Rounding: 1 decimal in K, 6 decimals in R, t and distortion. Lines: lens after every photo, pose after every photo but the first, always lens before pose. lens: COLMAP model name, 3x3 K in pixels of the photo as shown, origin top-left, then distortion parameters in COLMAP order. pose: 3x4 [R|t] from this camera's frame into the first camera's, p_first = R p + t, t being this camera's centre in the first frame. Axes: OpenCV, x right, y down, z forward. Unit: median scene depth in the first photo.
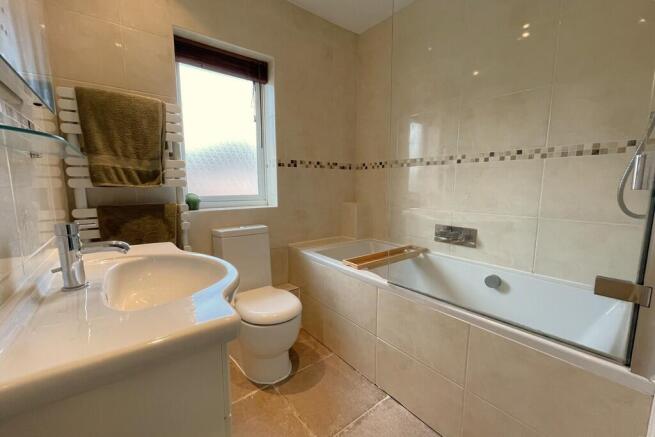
lens RADIAL K [[265.6, 0, 328.1], [0, 265.6, 219.4], [0, 0, 1]] dist [0.003250, 0.000059]
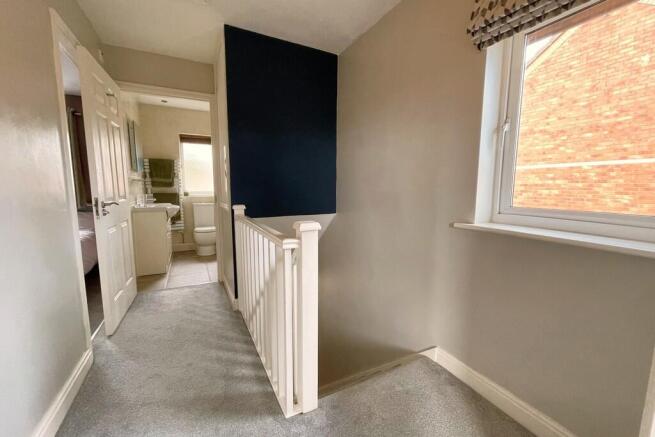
lens RADIAL K [[265.6, 0, 326.7], [0, 265.6, 218.8], [0, 0, 1]] dist [0.003250, 0.000059]
pose [[0.982898, 0.024512, -0.182514, 1.866253], [-0.025500, 0.999670, -0.003066, 0.223983], [0.182379, 0.007668, 0.983198, -1.862183]]
